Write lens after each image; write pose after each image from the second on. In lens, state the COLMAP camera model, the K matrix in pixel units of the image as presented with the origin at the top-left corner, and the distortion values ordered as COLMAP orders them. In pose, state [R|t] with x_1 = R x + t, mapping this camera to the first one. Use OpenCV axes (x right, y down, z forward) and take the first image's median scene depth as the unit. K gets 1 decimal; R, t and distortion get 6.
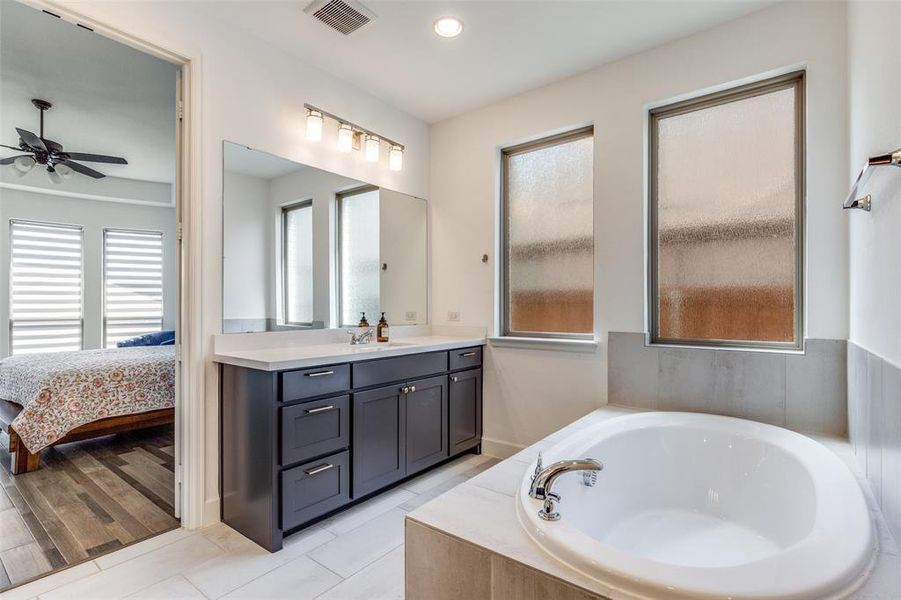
lens RADIAL K [[437.6, 0, 450.2], [0, 437.6, 301.2], [0, 0, 1]] dist [0.000274, 0.000341]
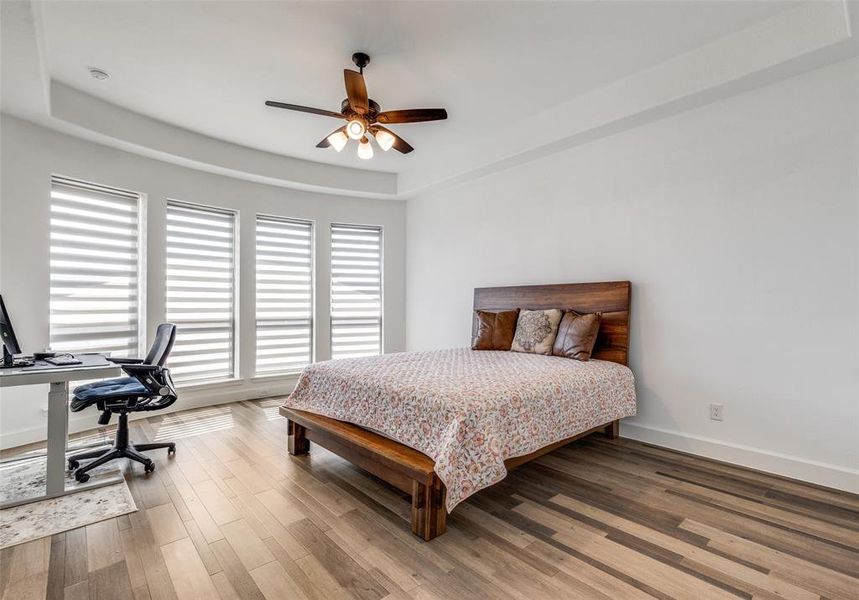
lens RADIAL K [[407.0, 0, 429.6], [0, 407.0, 301.1], [0, 0, 1]] dist [0.010464, 0.000472]
pose [[0.983823, 0.000324, -0.179141, -0.661329], [-0.000674, 0.999998, -0.001892, 0.006272], [0.179140, 0.001982, 0.983822, 0.264794]]
